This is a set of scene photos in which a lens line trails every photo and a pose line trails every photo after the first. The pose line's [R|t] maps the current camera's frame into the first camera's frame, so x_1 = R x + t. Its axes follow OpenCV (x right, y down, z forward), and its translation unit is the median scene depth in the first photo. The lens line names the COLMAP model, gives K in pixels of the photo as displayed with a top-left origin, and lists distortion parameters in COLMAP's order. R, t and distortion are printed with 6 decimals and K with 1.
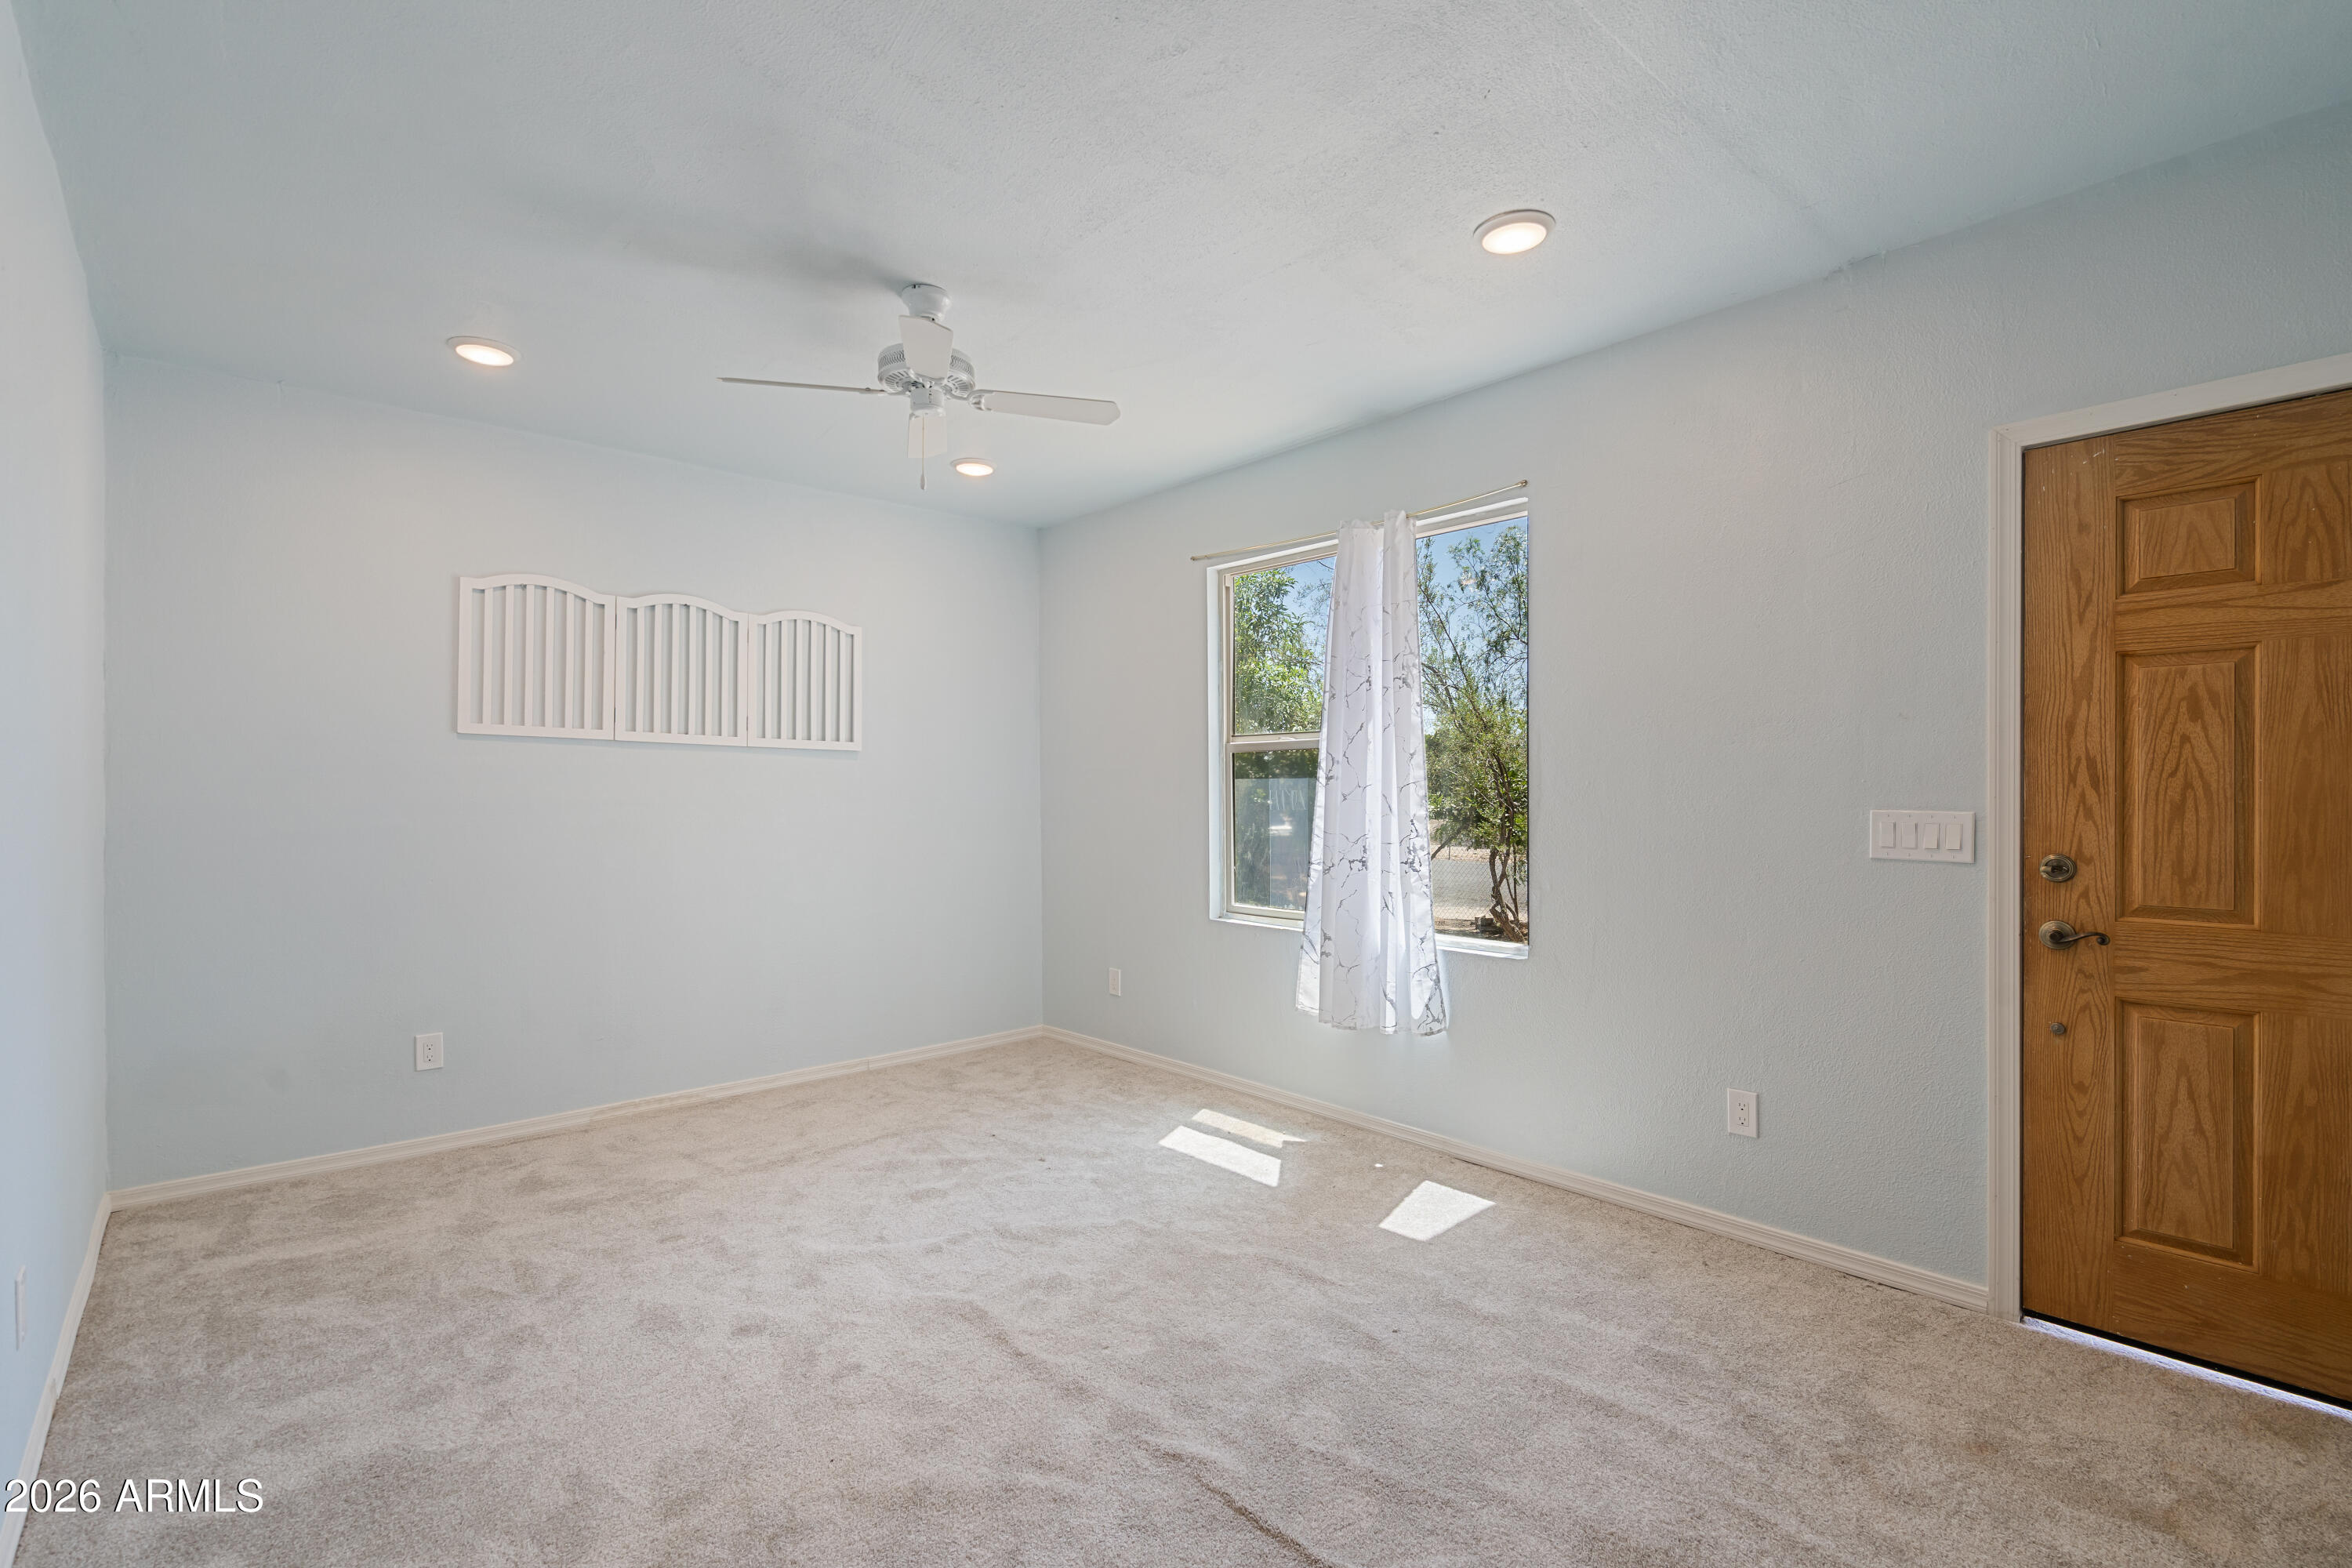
lens RADIAL K [[1071.3, 0, 1171.6], [0, 1071.3, 789.7], [0, 0, 1]] dist [-0.001949, 0.001015]
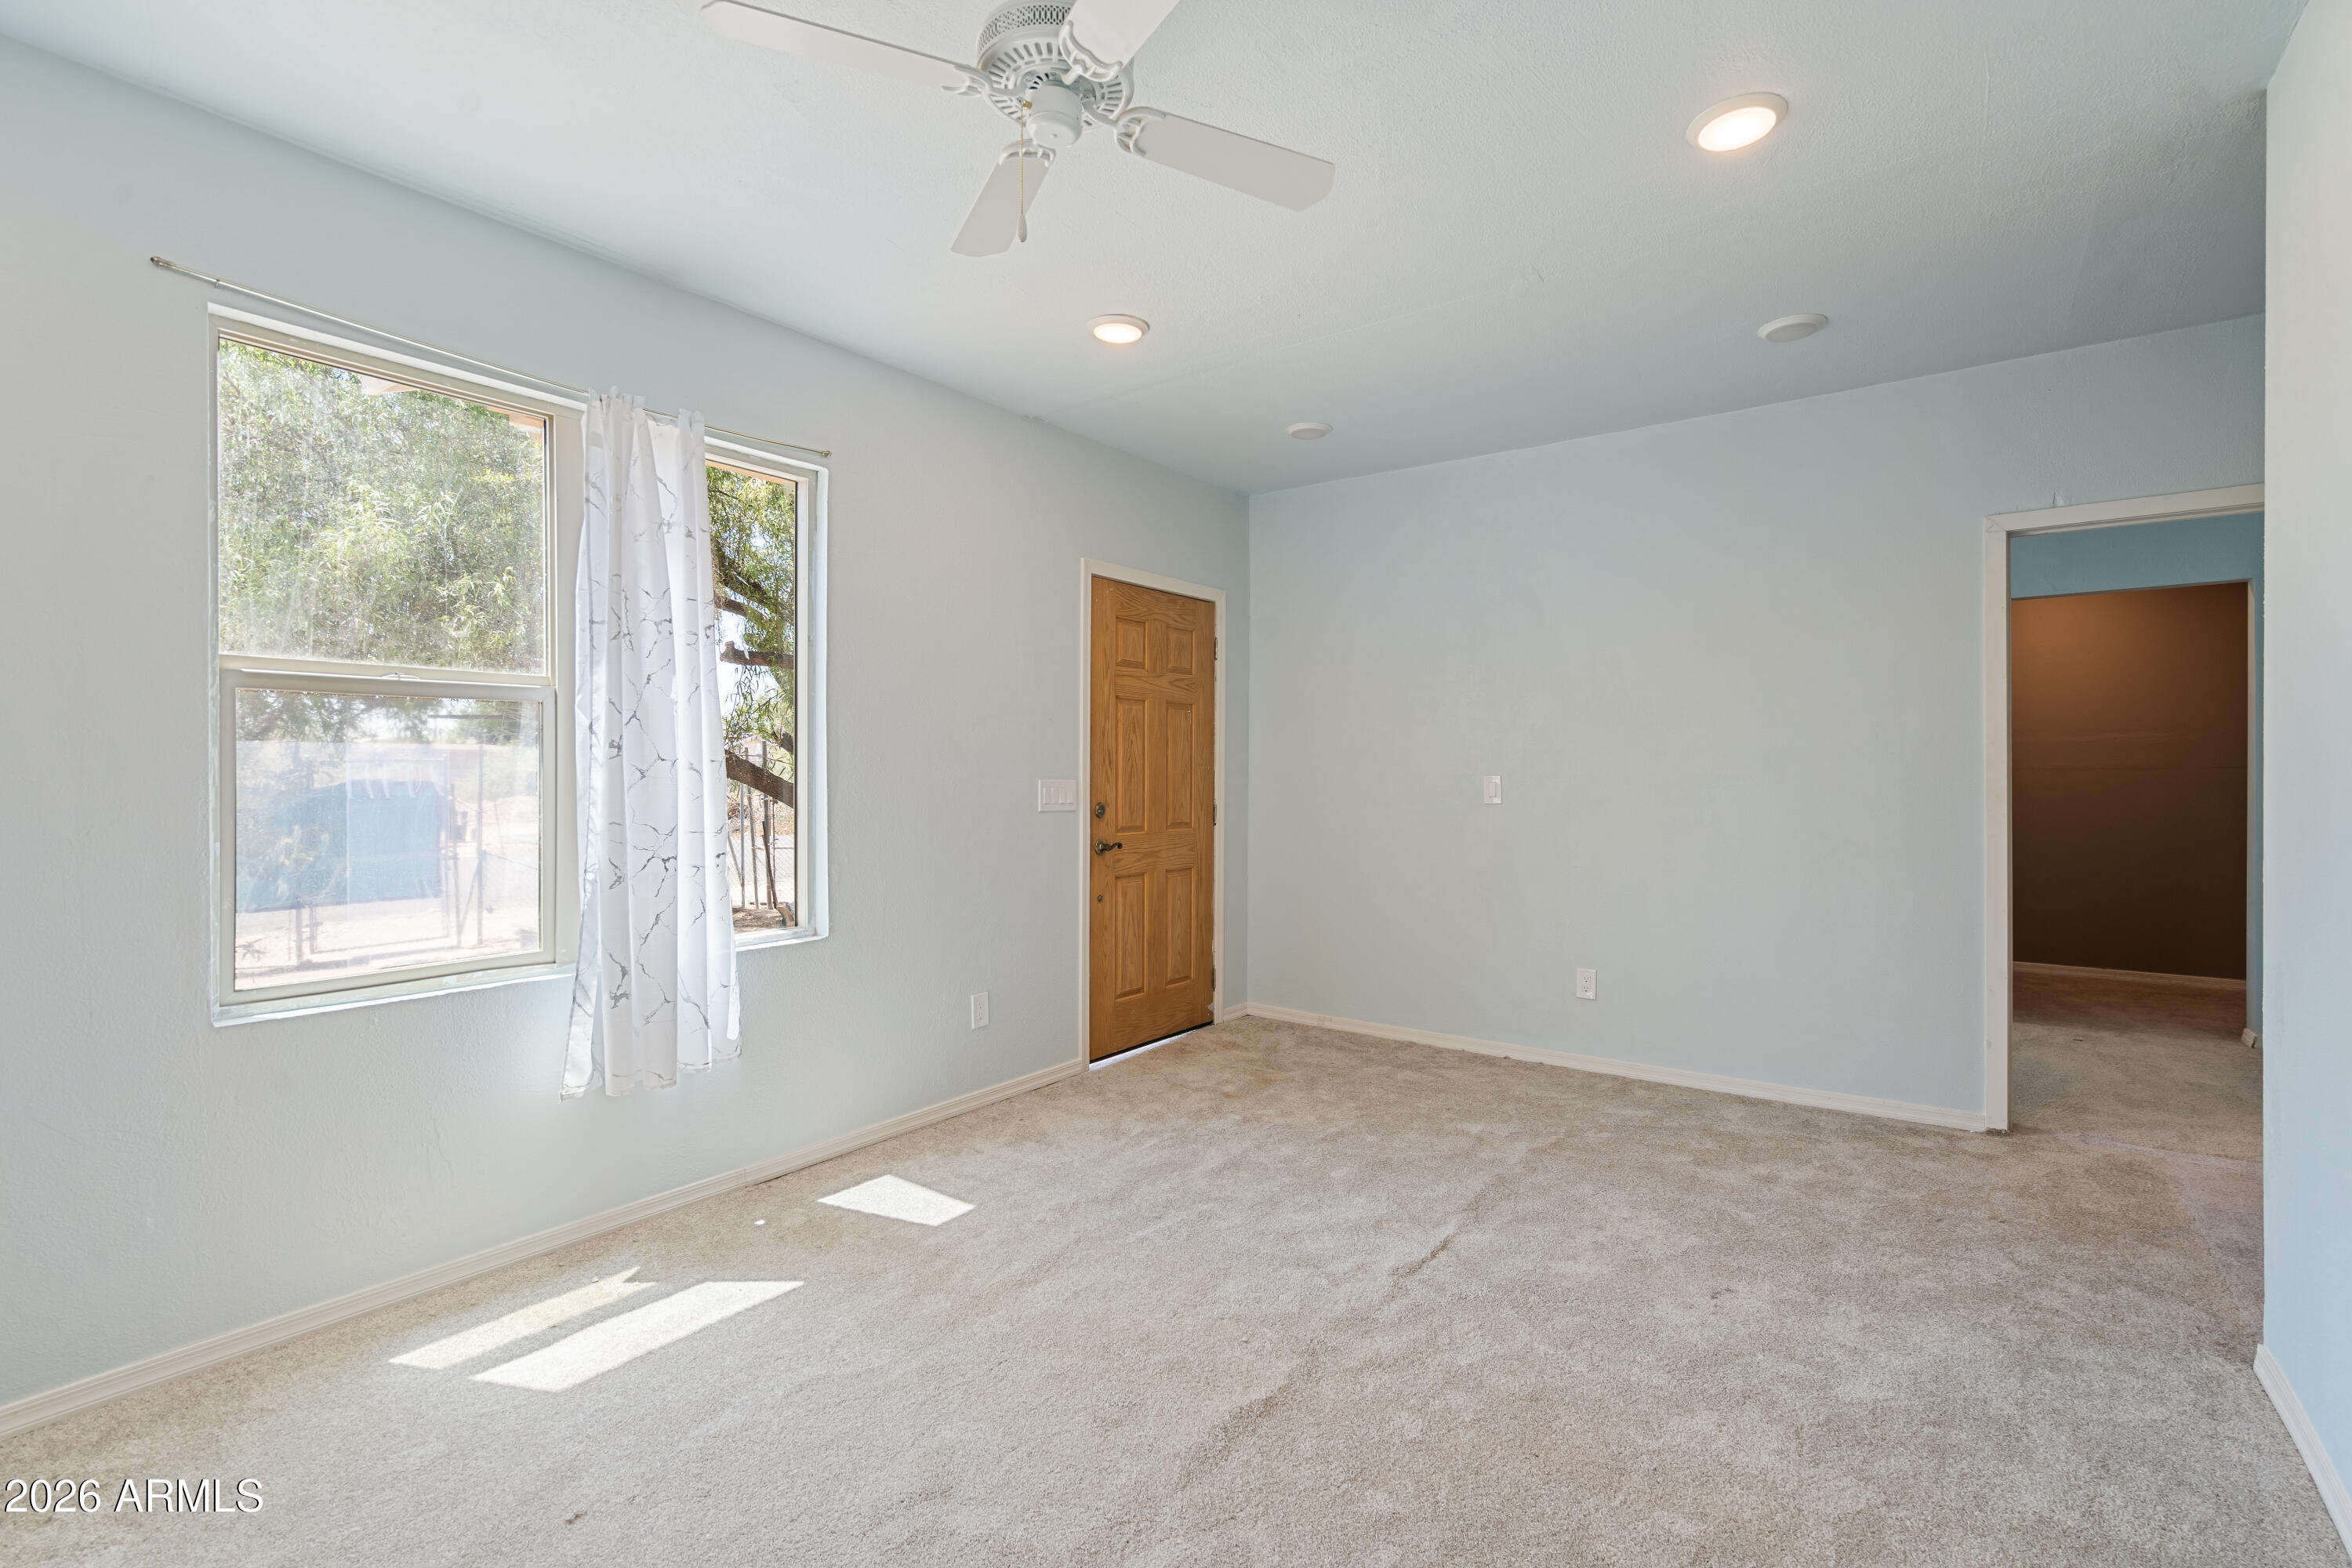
lens RADIAL K [[1071.3, 0, 1171.6], [0, 1071.3, 789.7], [0, 0, 1]] dist [-0.001949, 0.001015]
pose [[-0.208378, -0.012679, 0.977966, -0.798111], [0.002577, 0.999905, 0.013513, 0.011306], [-0.978045, 0.005336, -0.208325, 1.027021]]
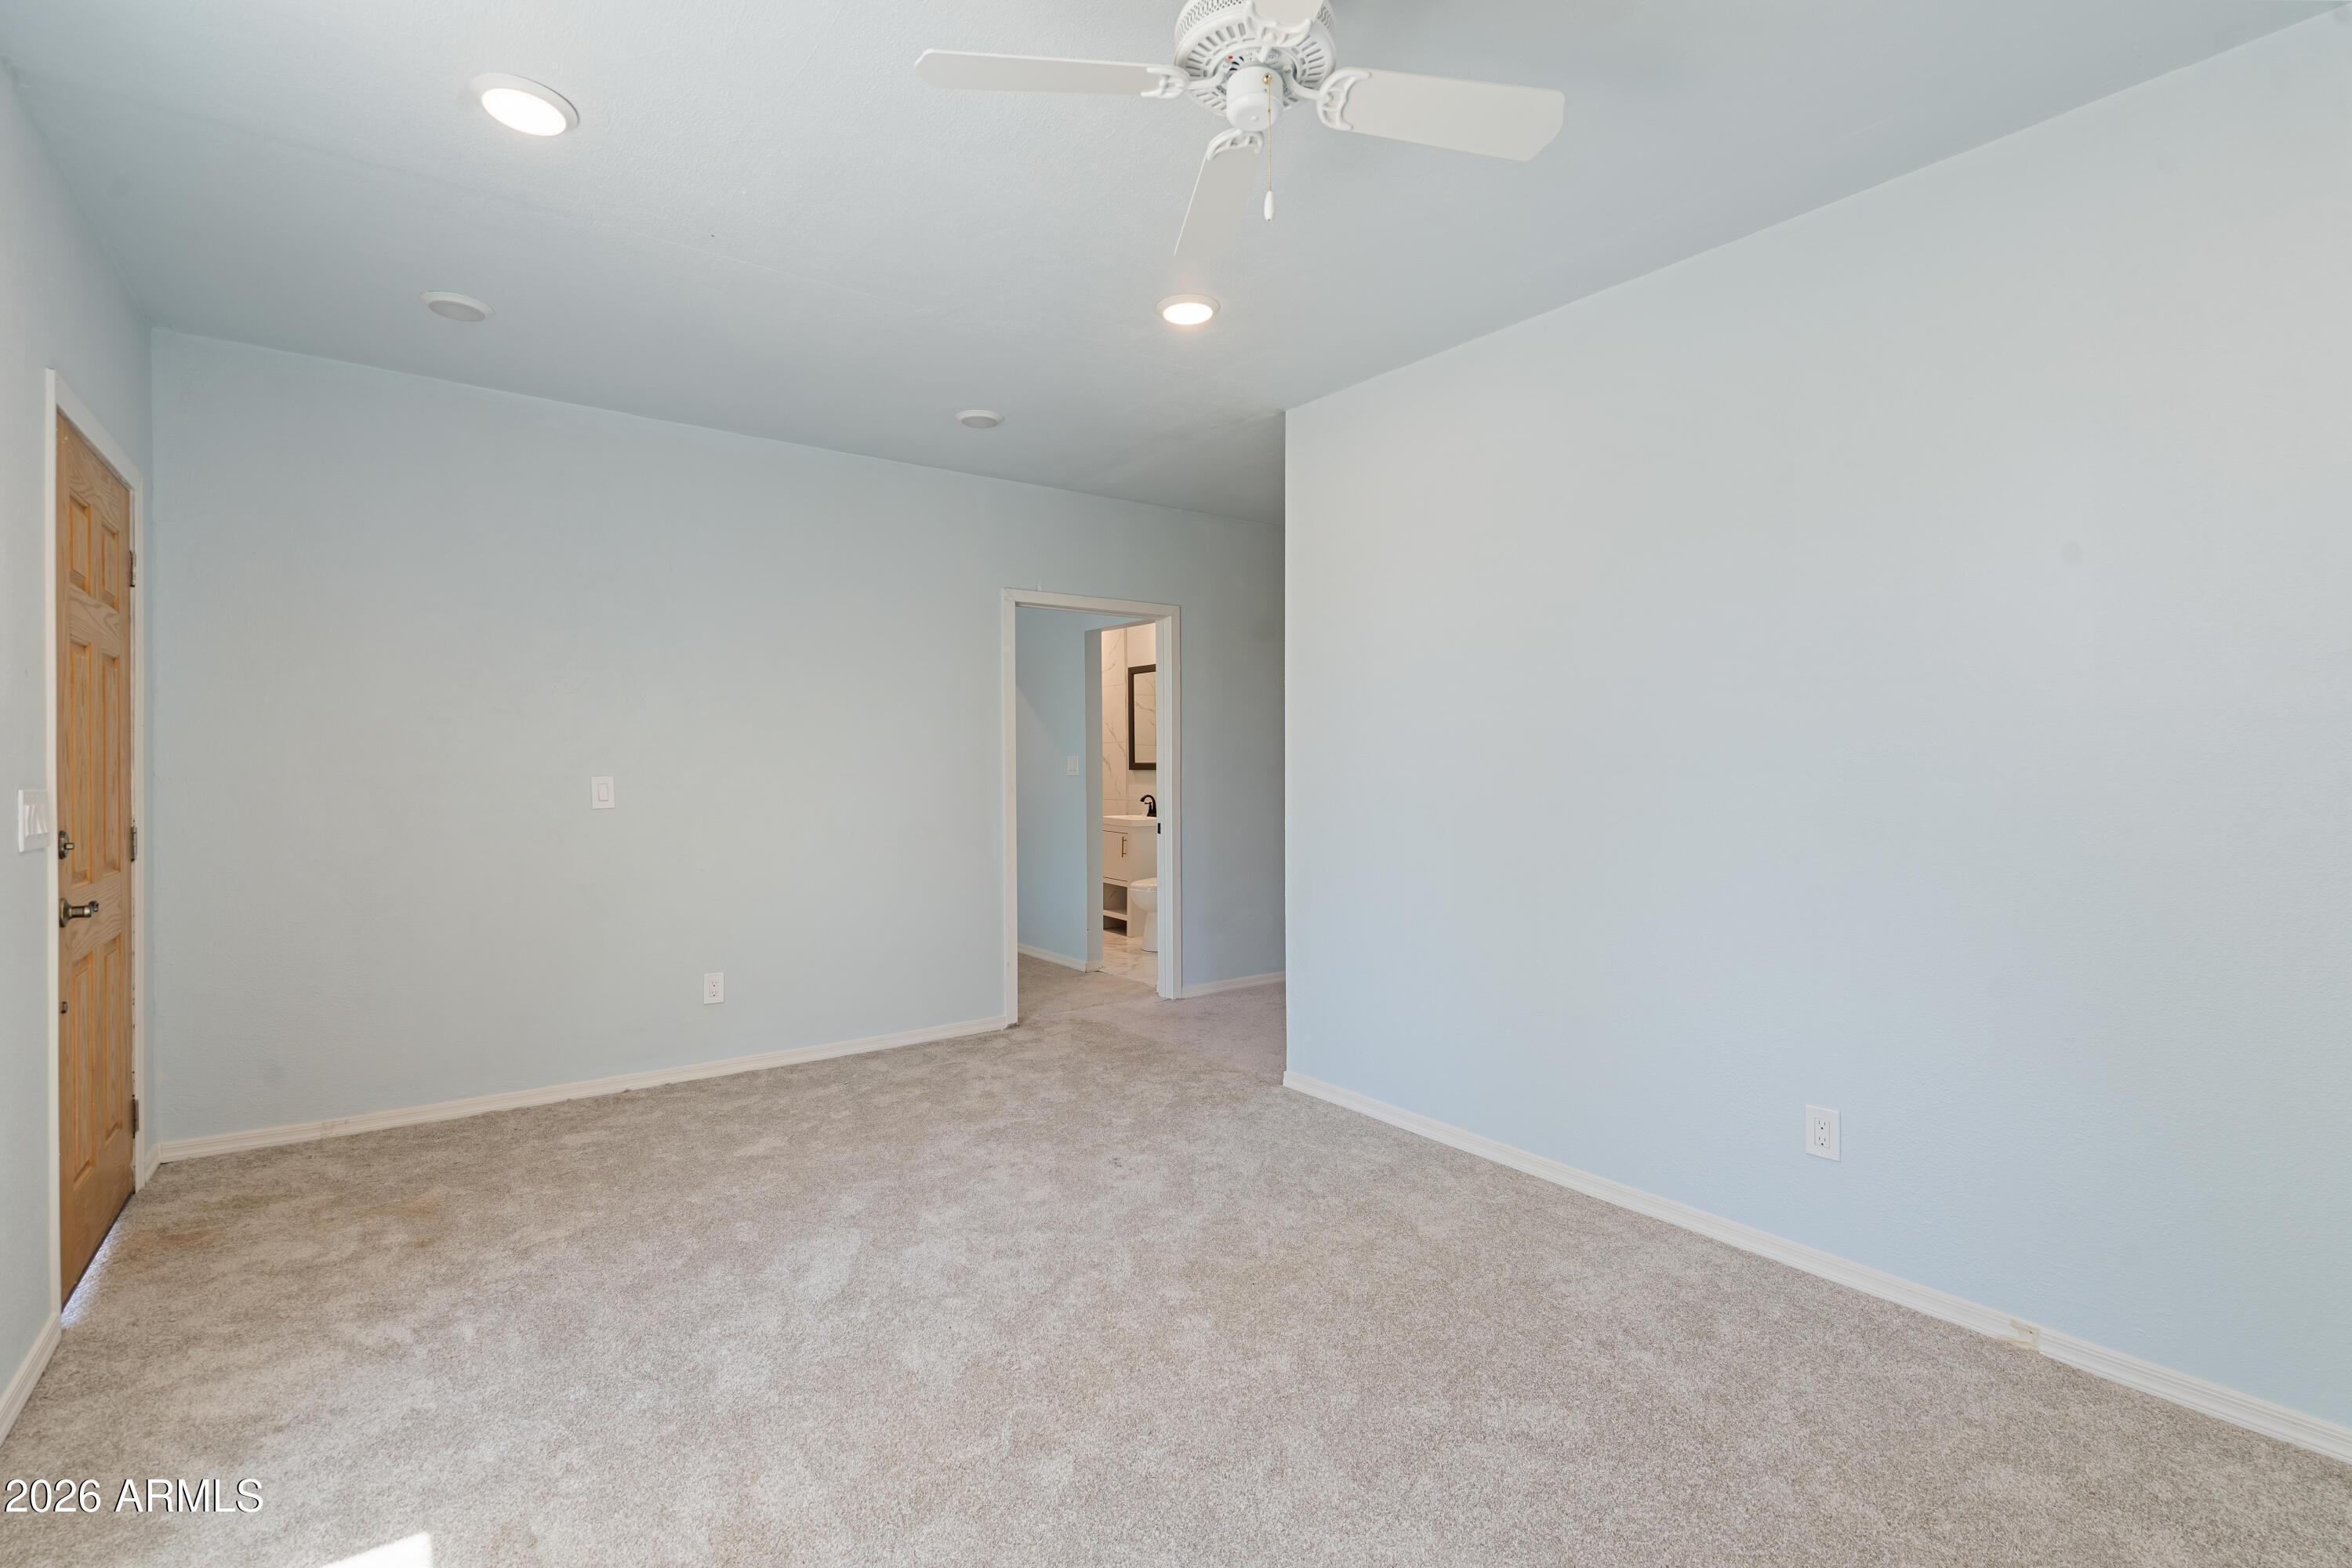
lens RADIAL K [[1071.3, 0, 1171.6], [0, 1071.3, 789.7], [0, 0, 1]] dist [-0.001949, 0.001015]
pose [[-0.995686, 0.005604, 0.092621, -0.217985], [0.007374, 0.999797, 0.018775, 0.010794], [-0.092497, 0.019377, -0.995524, 1.540428]]
